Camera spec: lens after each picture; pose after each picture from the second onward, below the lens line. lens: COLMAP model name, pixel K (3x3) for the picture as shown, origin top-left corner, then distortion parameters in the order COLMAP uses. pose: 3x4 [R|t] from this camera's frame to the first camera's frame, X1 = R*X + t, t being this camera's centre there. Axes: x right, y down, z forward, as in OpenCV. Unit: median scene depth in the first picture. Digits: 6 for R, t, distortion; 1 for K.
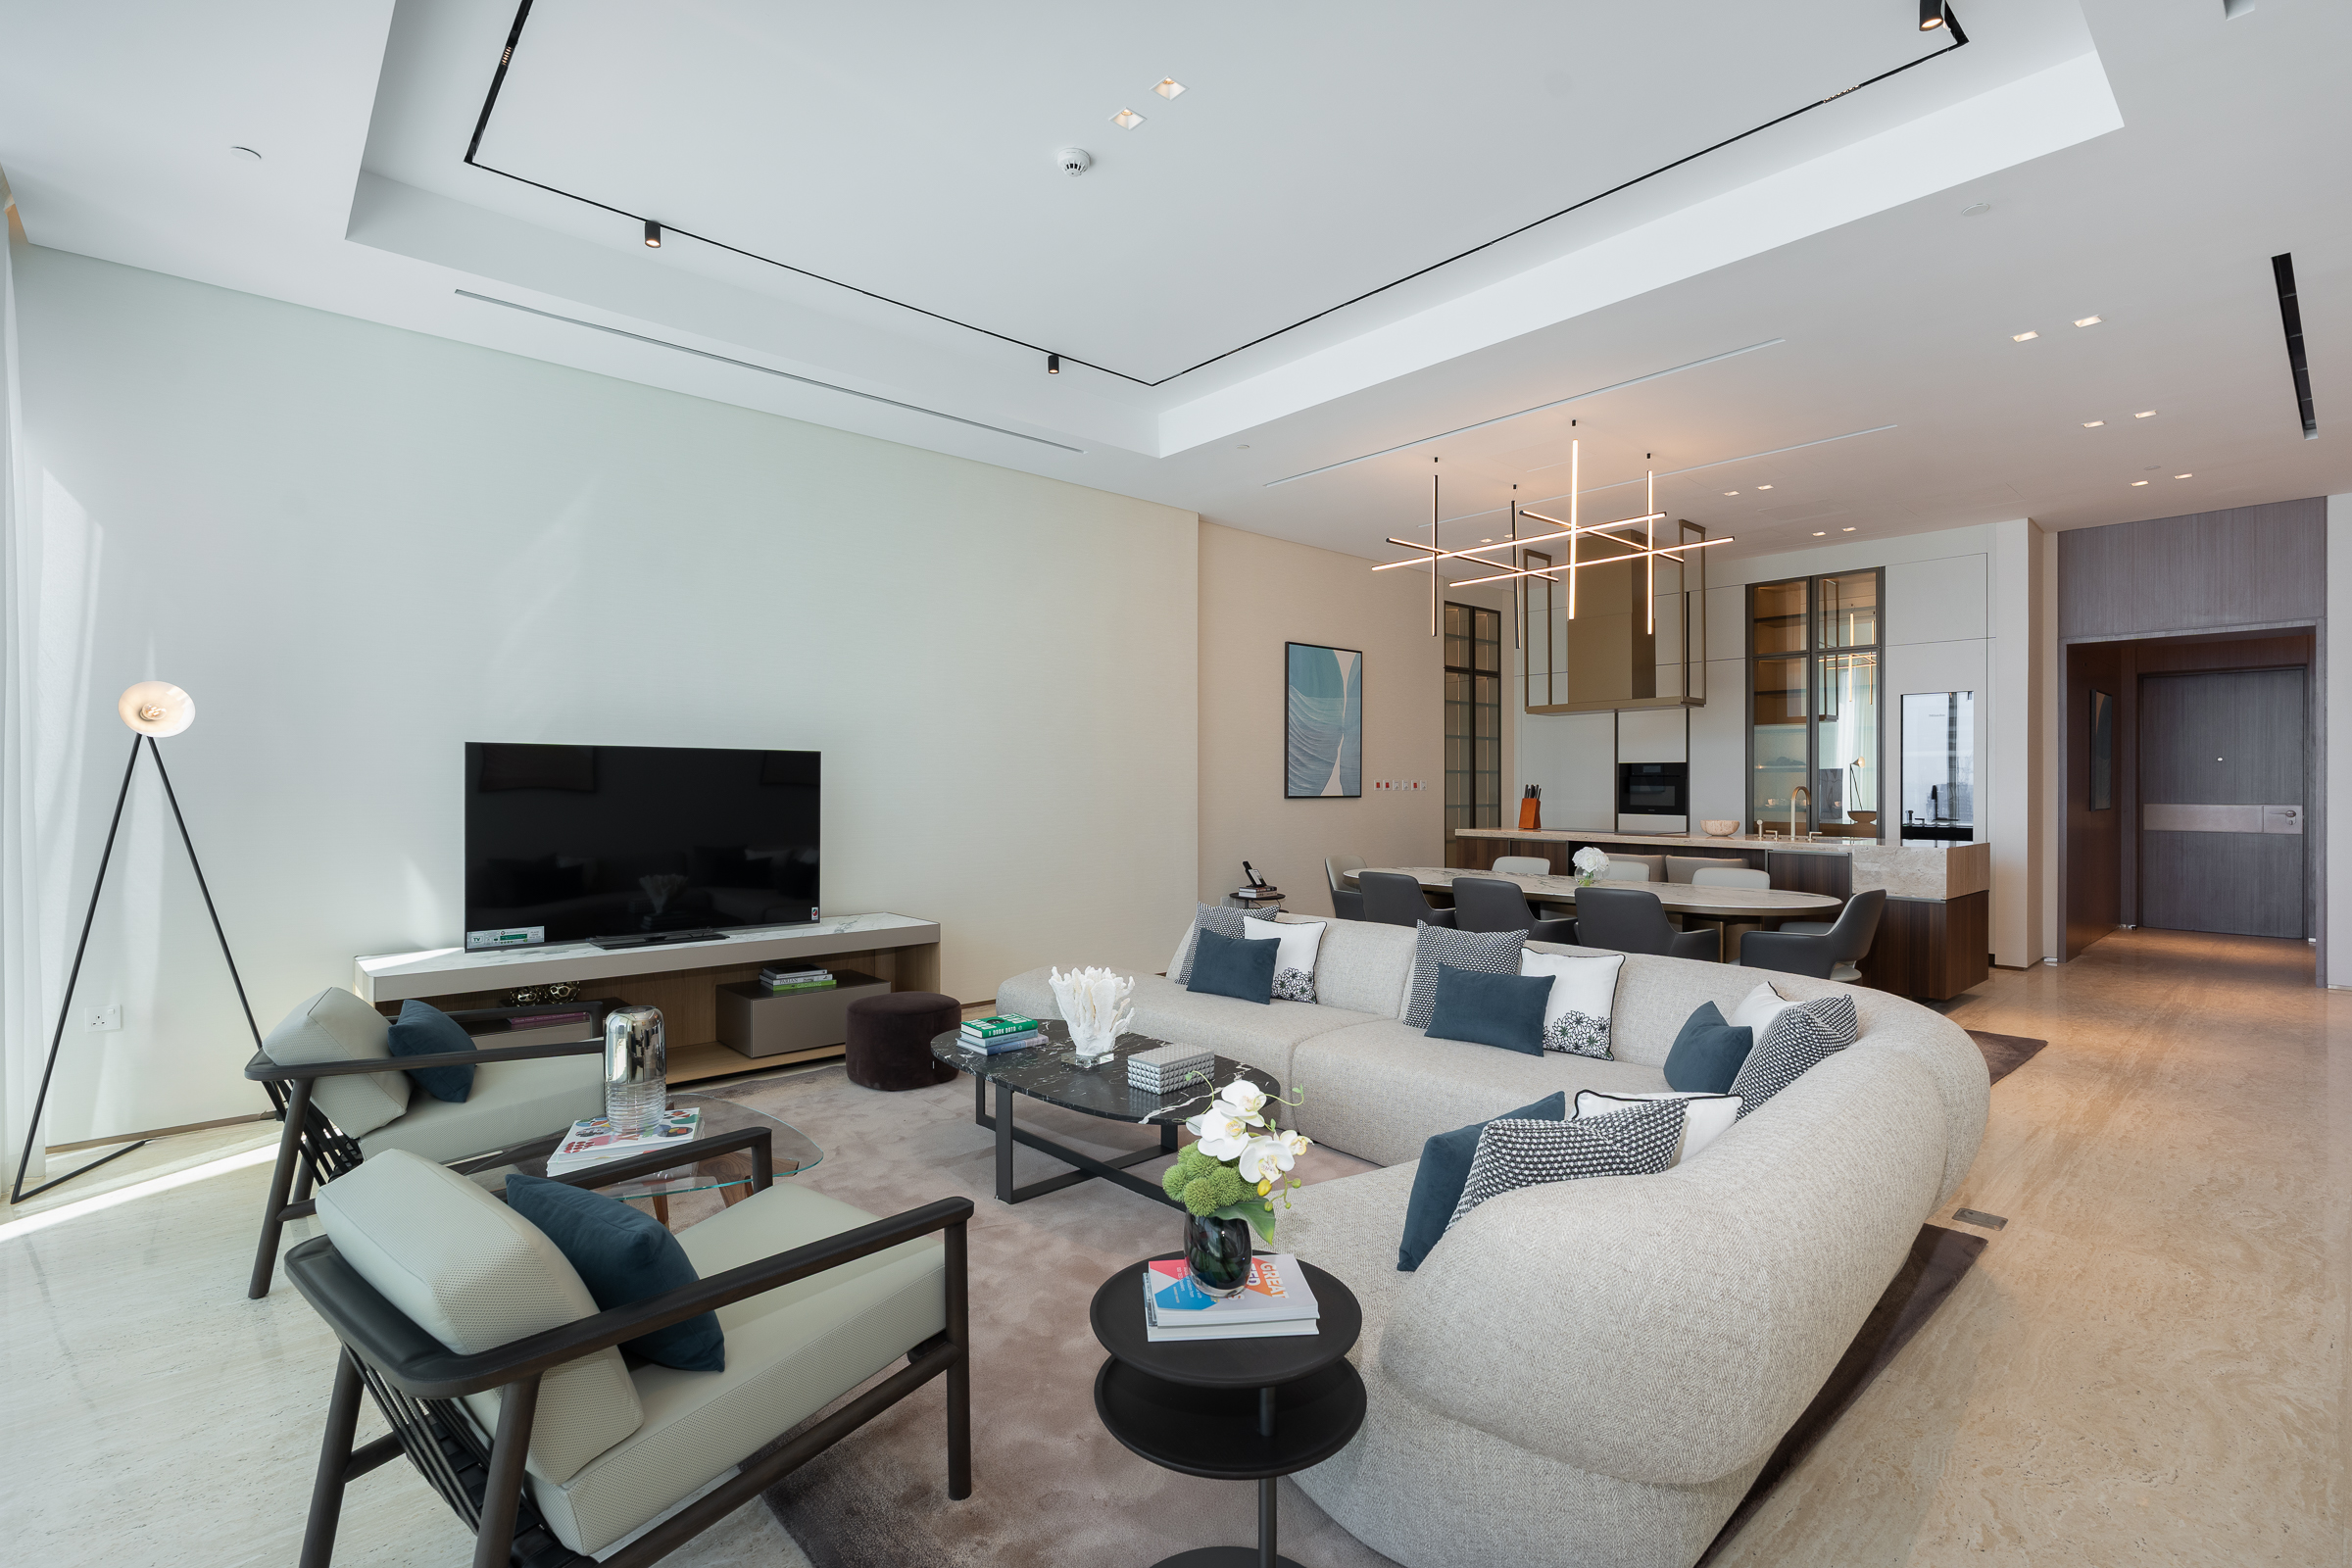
lens RADIAL K [[1077.8, 0, 1176.0], [0, 1077.8, 784.0], [0, 0, 1]] dist [-0.003298, 0.001099]
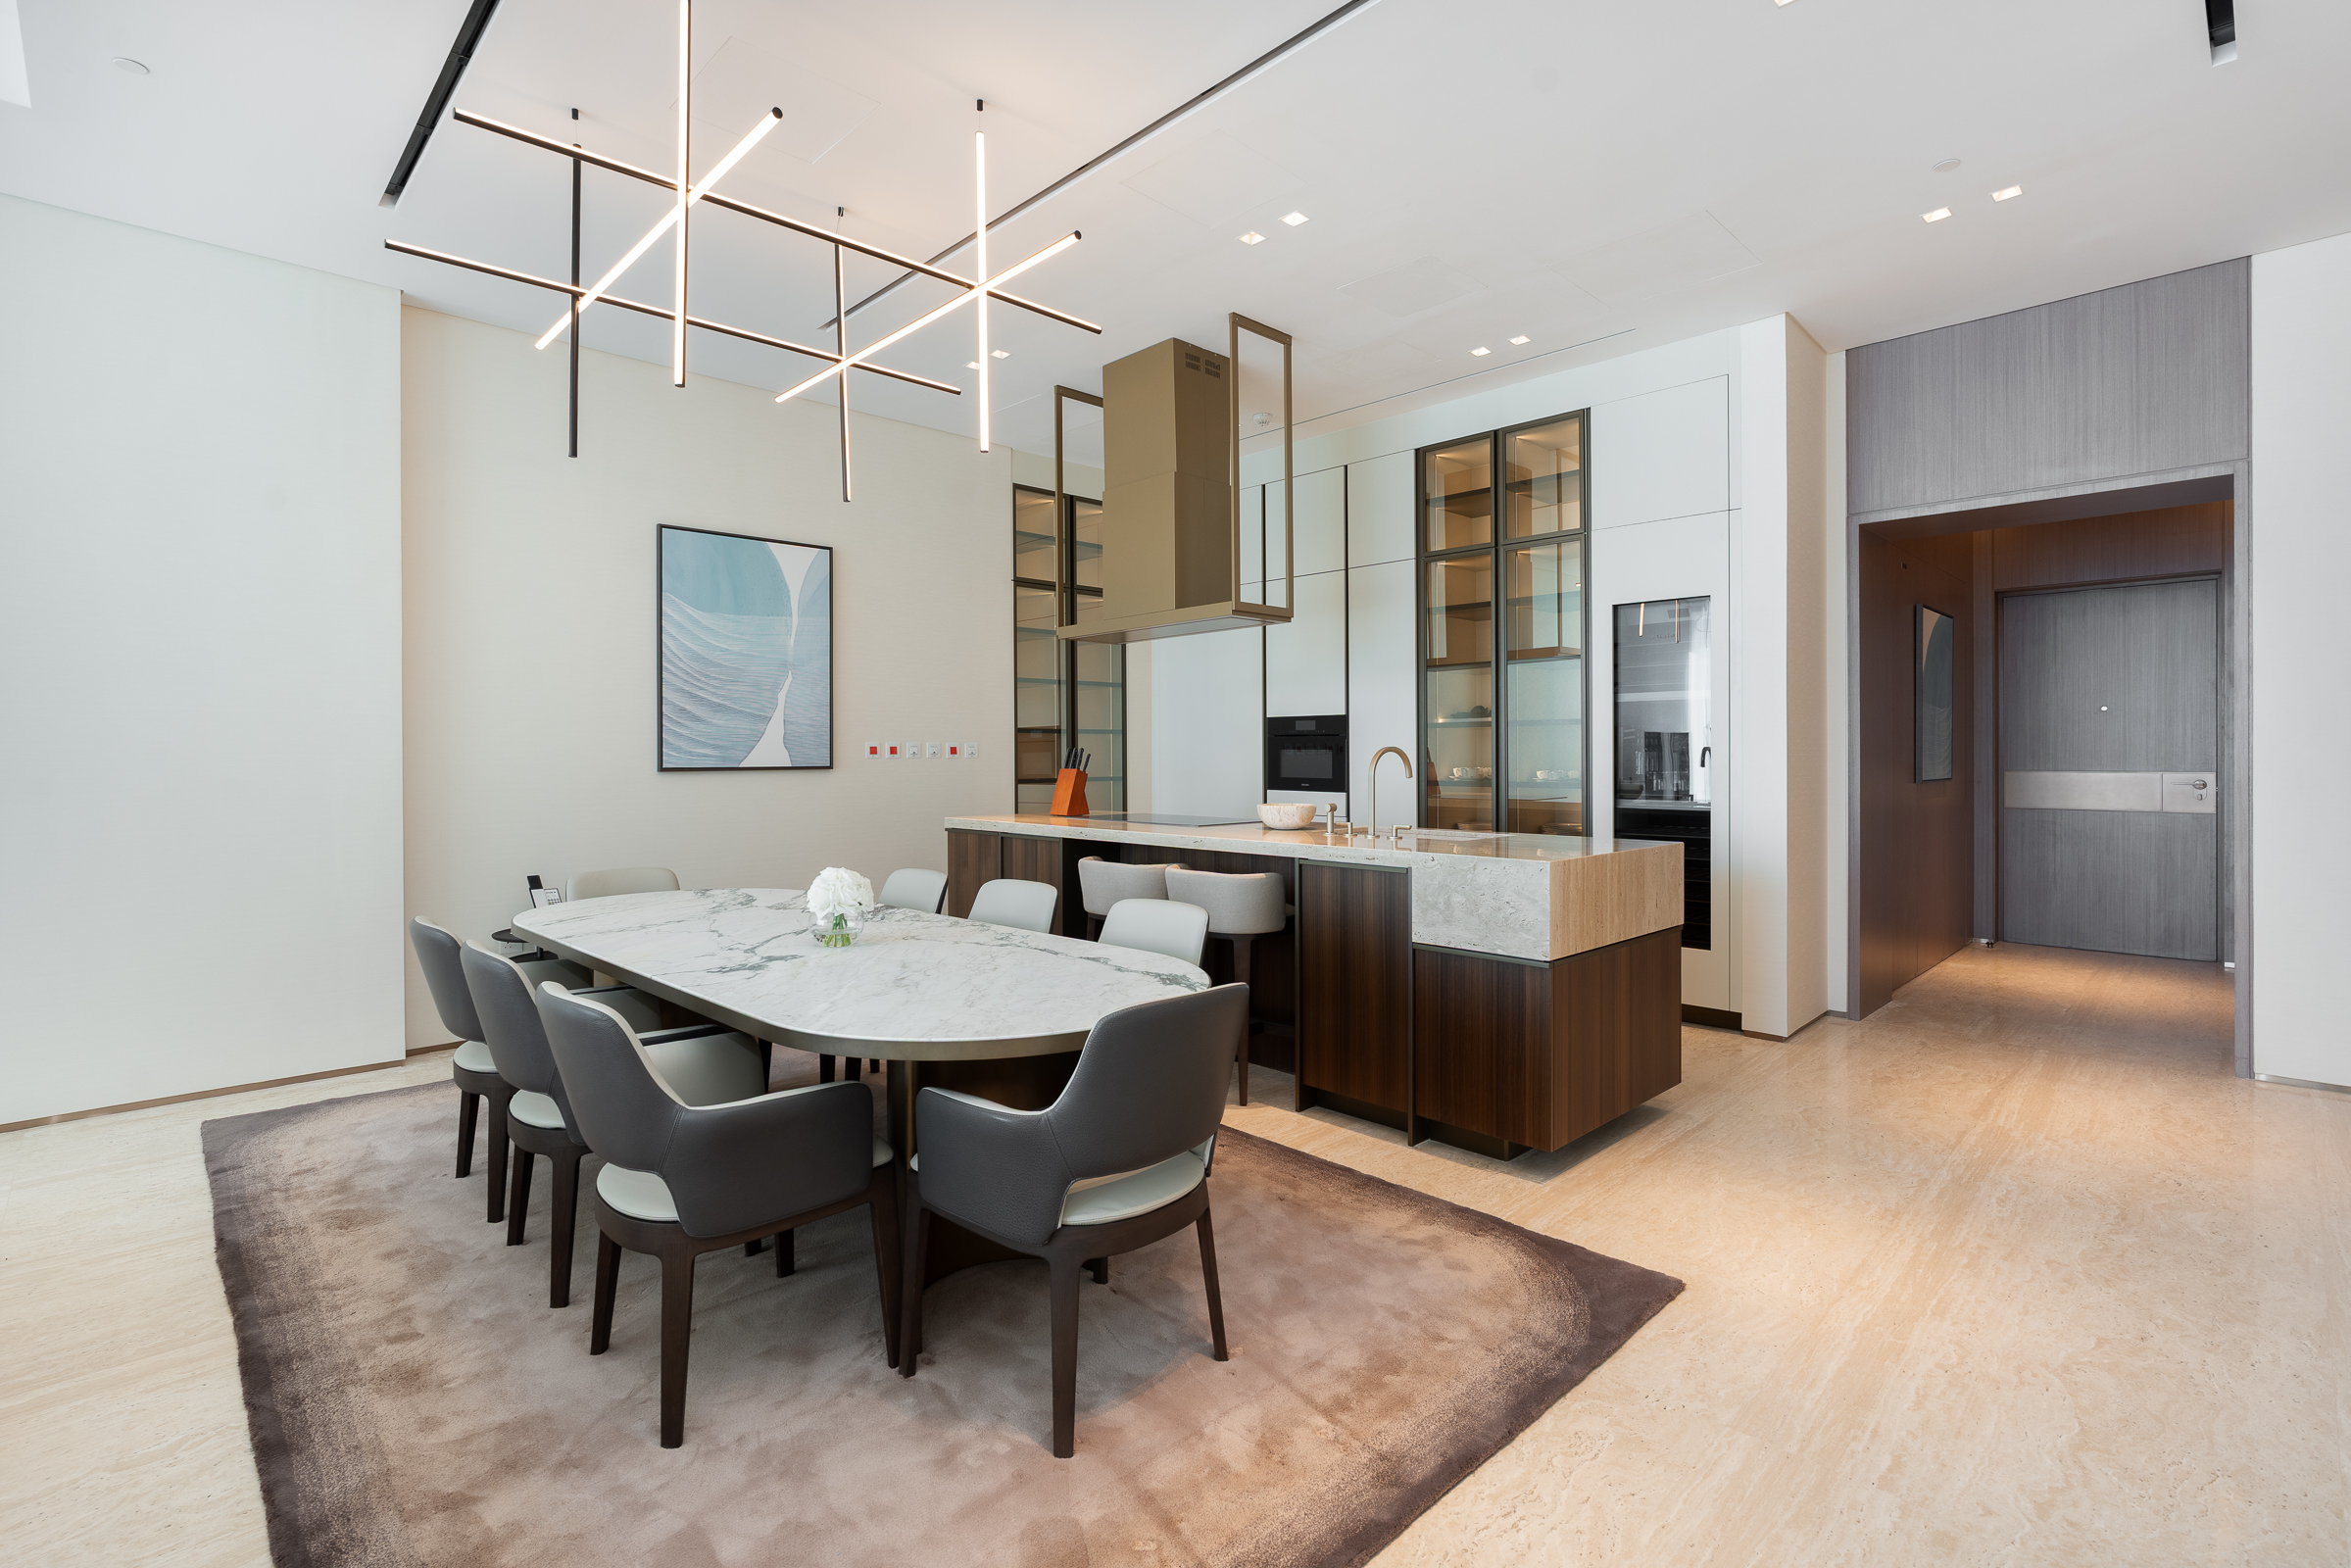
lens RADIAL K [[1087.3, 0, 1165.3], [0, 1087.3, 758.1], [0, 0, 1]] dist [0.001983, 0.000161]
pose [[0.999215, -0.005393, 0.039249, 0.357975], [0.005267, 0.999981, 0.003308, 0.004863], [-0.039266, -0.003099, 0.999224, 0.338418]]
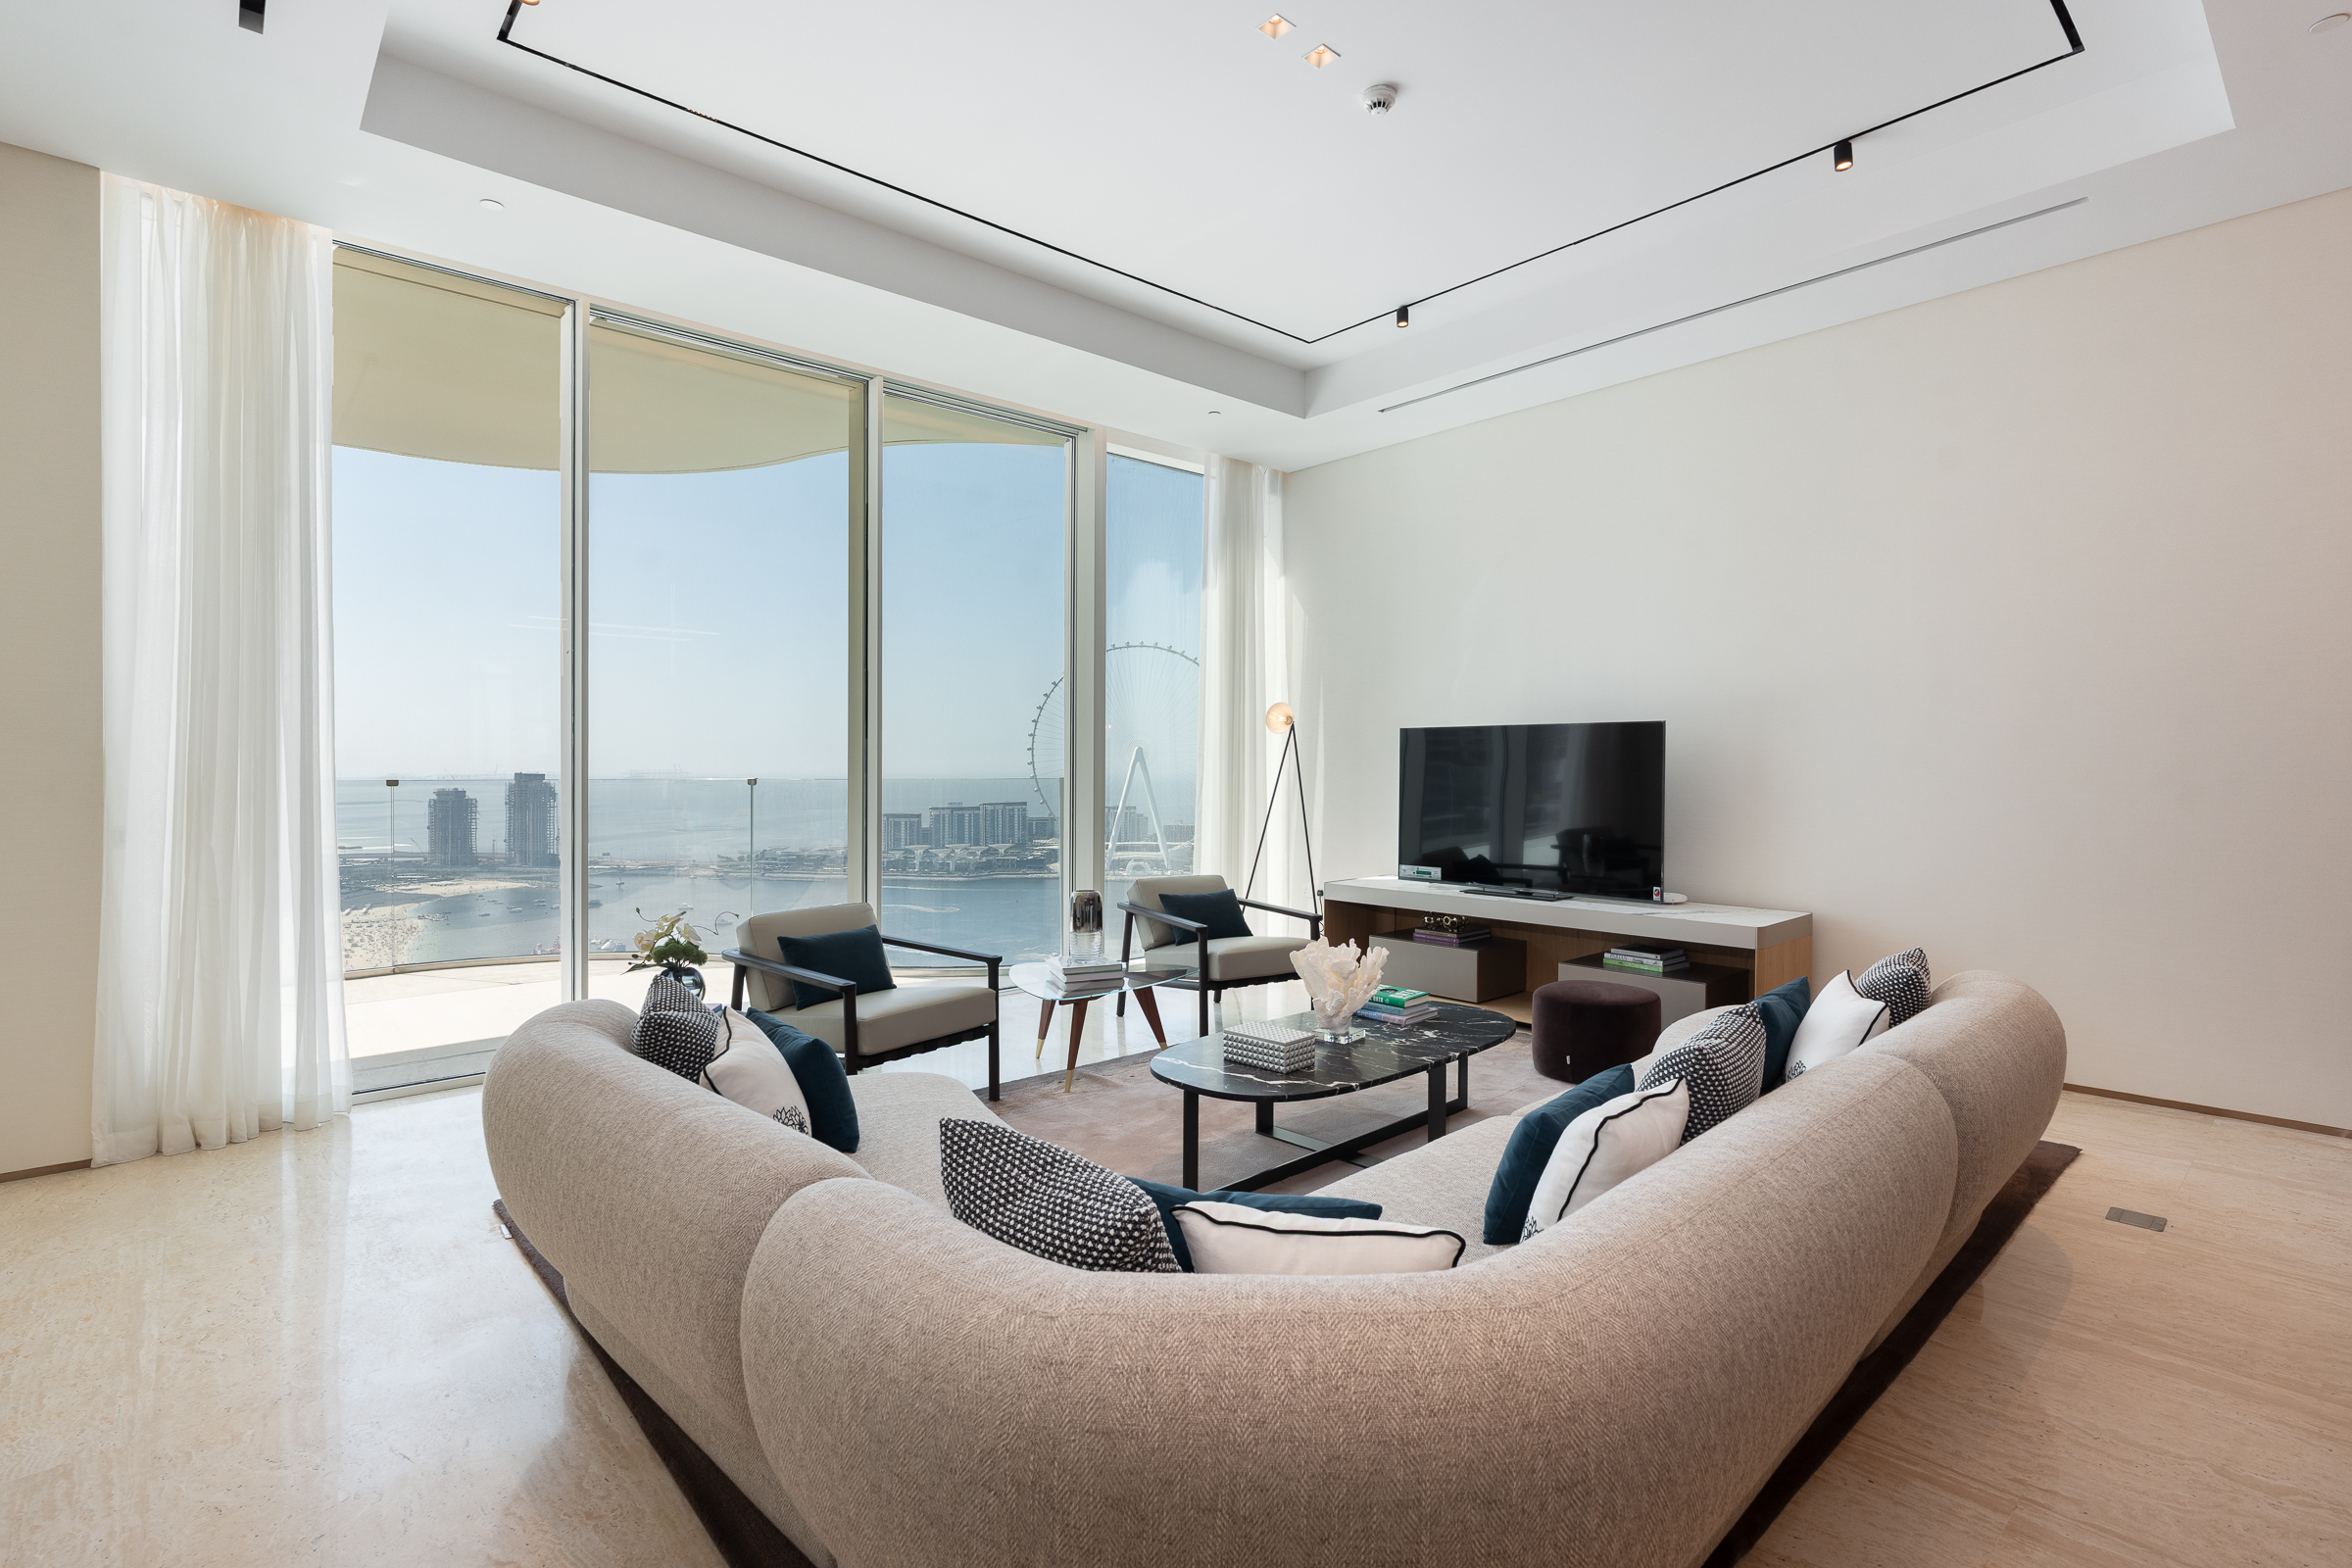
lens RADIAL K [[1087.7, 0, 1165.8], [0, 1087.7, 758.1], [0, 0, 1]] dist [0.001983, 0.000161]
pose [[-0.001142, -0.008919, -0.999960, 0.696450], [0.004308, 0.999951, -0.008924, 0.010178], [0.999990, -0.004318, -0.001103, 0.652180]]
